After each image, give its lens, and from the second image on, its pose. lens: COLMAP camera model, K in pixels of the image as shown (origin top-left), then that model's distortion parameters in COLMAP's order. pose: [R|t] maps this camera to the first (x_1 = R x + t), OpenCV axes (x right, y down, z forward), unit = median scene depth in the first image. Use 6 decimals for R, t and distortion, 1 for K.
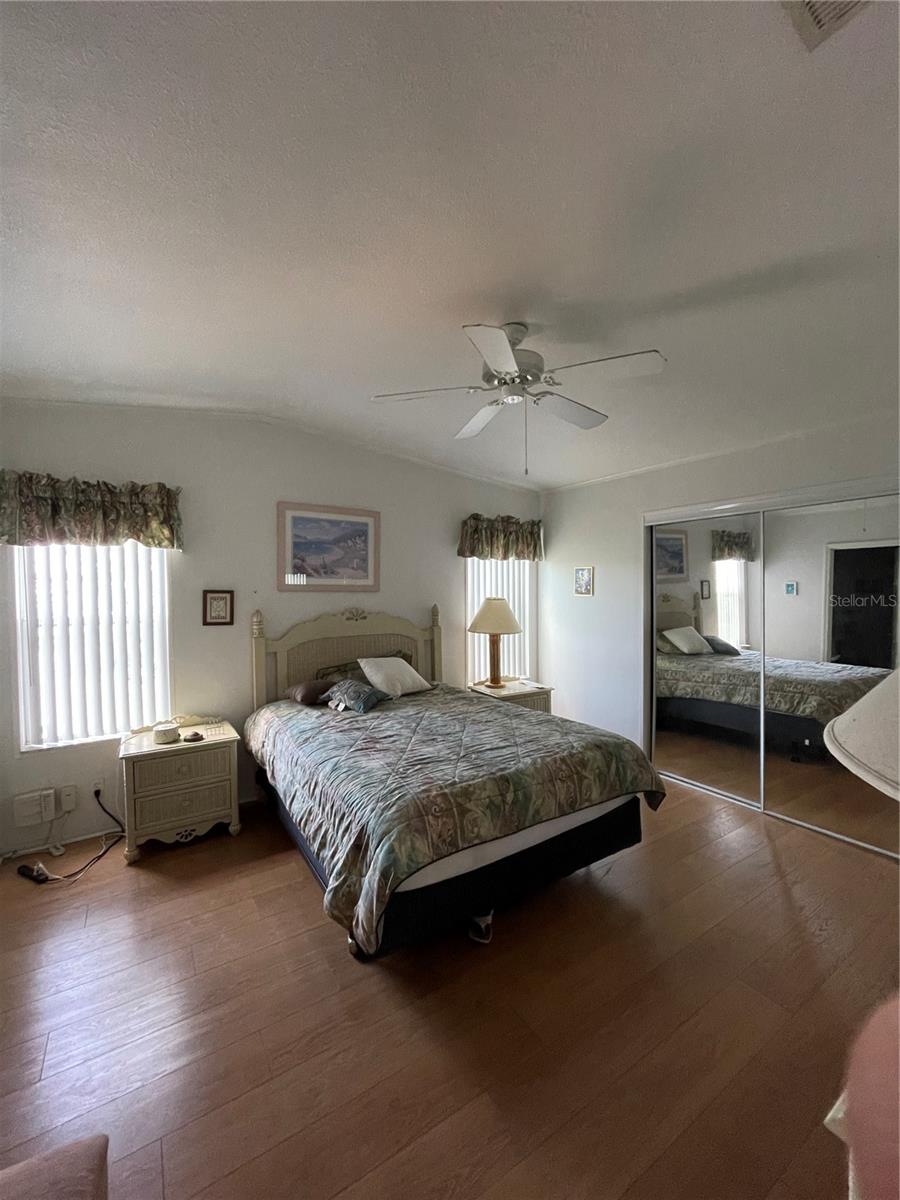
lens RADIAL K [[477.0, 0, 451.3], [0, 477.0, 599.9], [0, 0, 1]] dist [-0.006016, 0.001209]
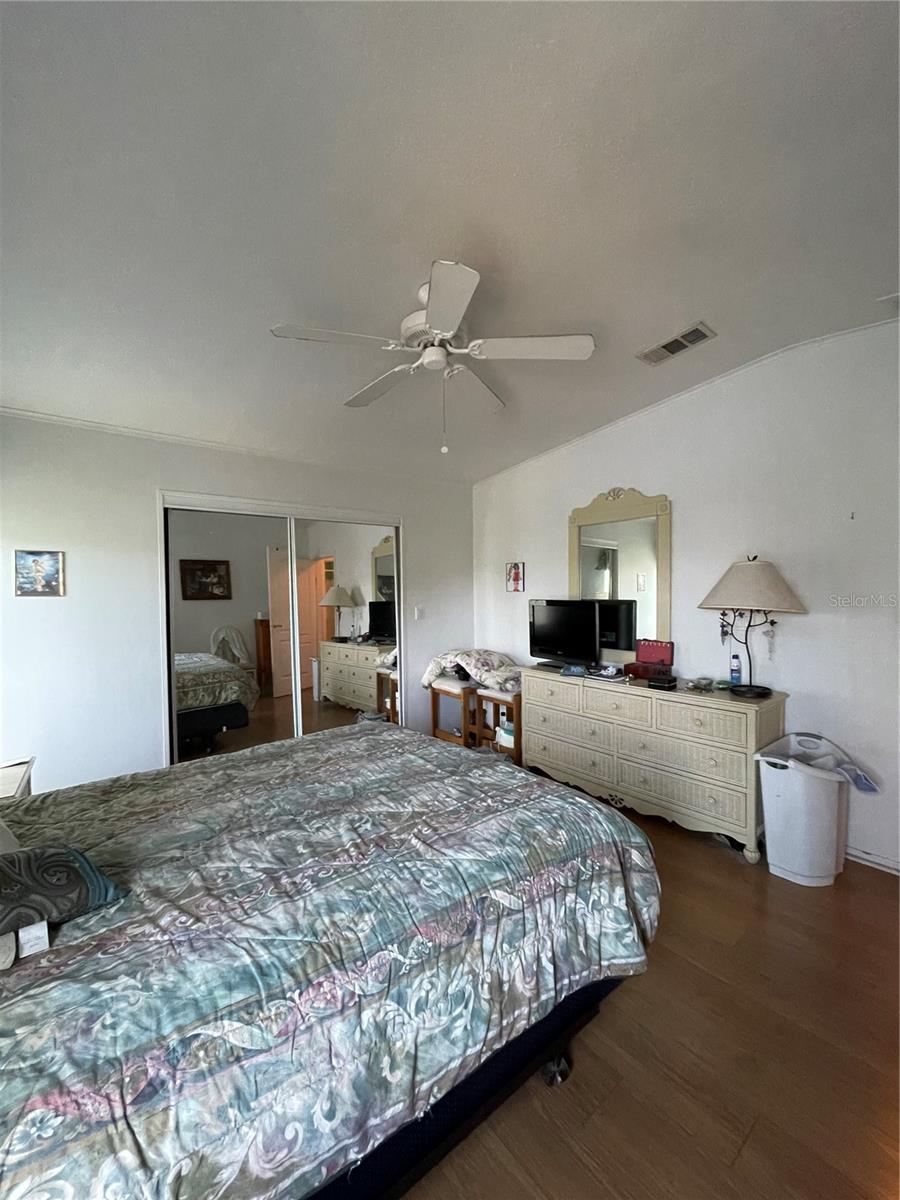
lens RADIAL K [[477.0, 0, 456.0], [0, 477.0, 604.1], [0, 0, 1]] dist [-0.006016, 0.001209]
pose [[-0.097557, -0.020791, 0.995013, -0.623963], [0.037408, 0.998999, 0.024542, 0.009900], [-0.994527, 0.039615, -0.096682, 0.831353]]
